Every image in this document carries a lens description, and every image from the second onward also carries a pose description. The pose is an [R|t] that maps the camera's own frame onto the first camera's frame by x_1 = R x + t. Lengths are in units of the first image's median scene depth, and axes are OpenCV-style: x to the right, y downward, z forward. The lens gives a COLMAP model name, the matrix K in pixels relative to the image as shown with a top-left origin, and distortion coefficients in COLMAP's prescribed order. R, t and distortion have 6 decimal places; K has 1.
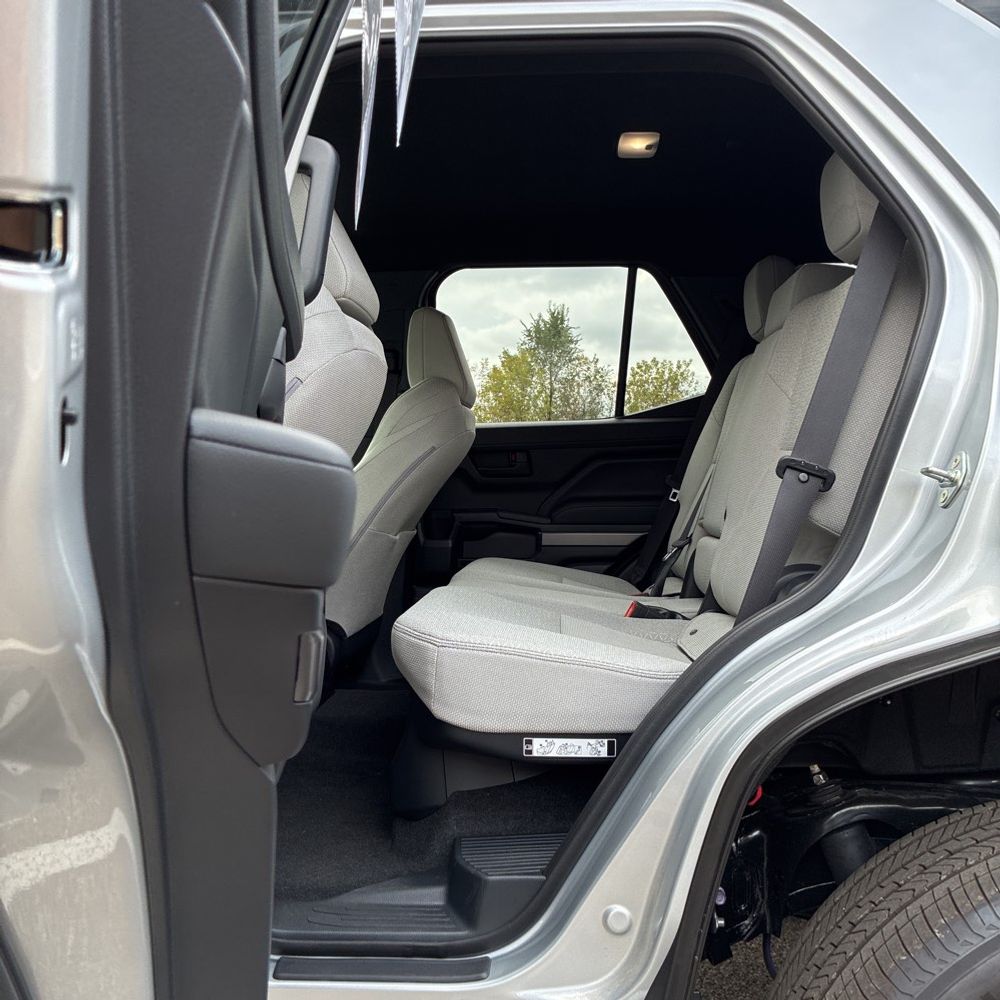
lens RADIAL K [[1009.4, 0, 500.2], [0, 1009.4, 516.9], [0, 0, 1]] dist [0.105933, 0.000548]
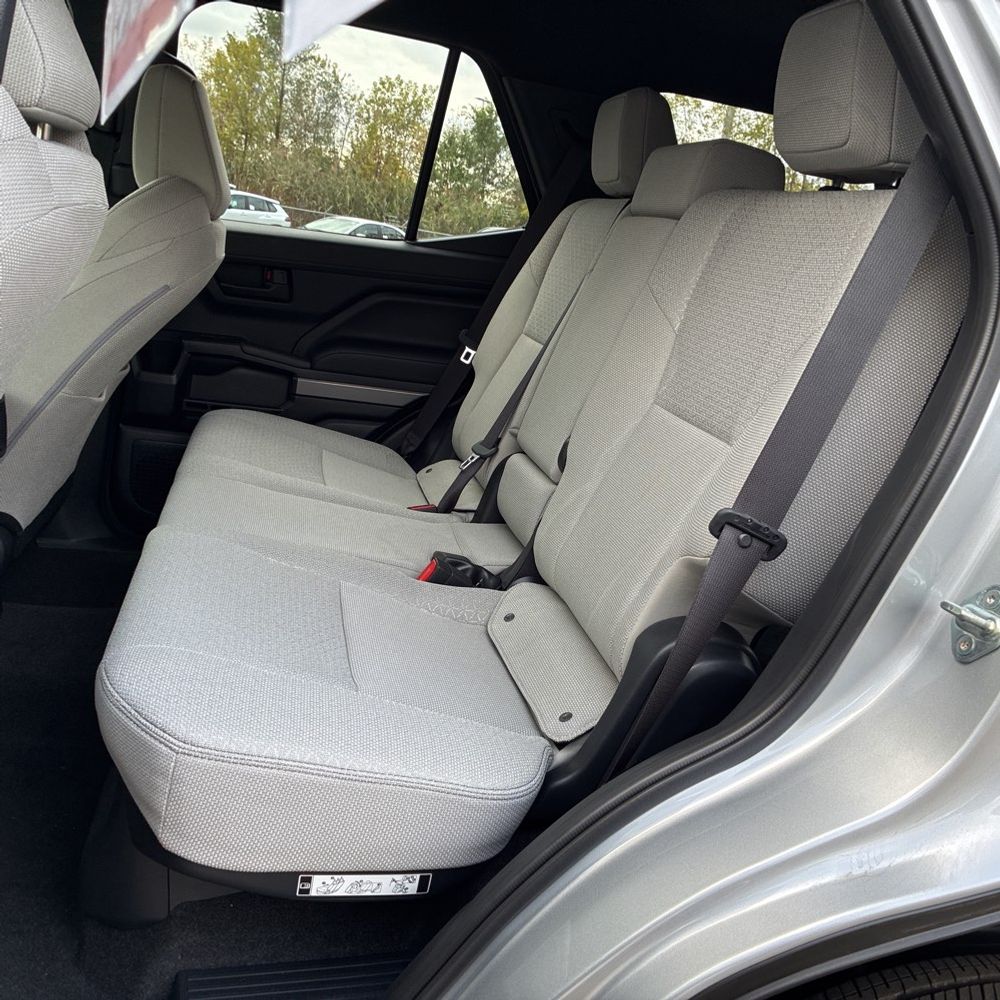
lens RADIAL K [[1023.2, 0, 495.2], [0, 1023.2, 500.8], [0, 0, 1]] dist [0.026526, -0.011269]
pose [[0.955397, 0.075820, 0.285424, -0.033196], [-0.143185, 0.964211, 0.223147, -0.096770], [-0.258290, -0.254063, 0.932061, 0.196847]]
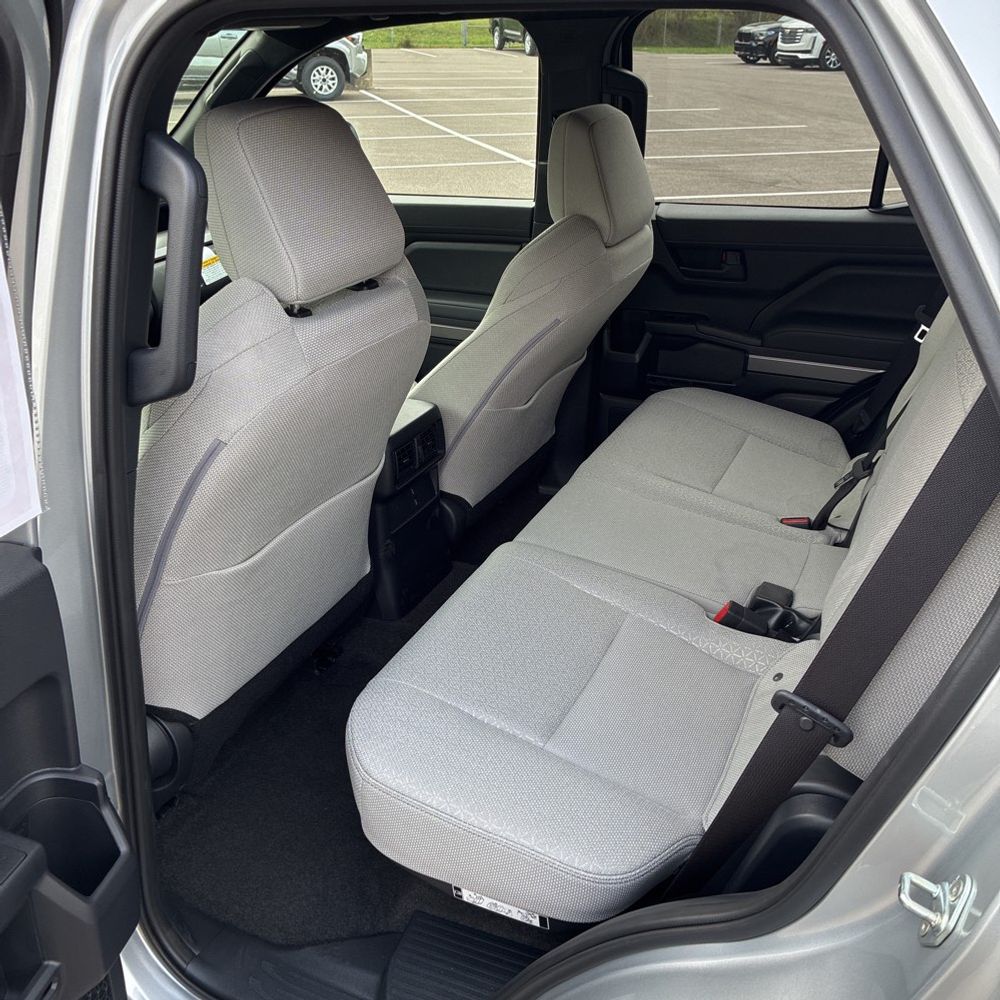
lens RADIAL K [[1015.7, 0, 496.8], [0, 1015.7, 496.4], [0, 0, 1]] dist [-0.005481, 0.060713]
pose [[0.926190, 0.142491, -0.349097, 0.161295], [0.014782, 0.911412, 0.411230, -0.228654], [0.376768, -0.386038, 0.842034, 0.199589]]
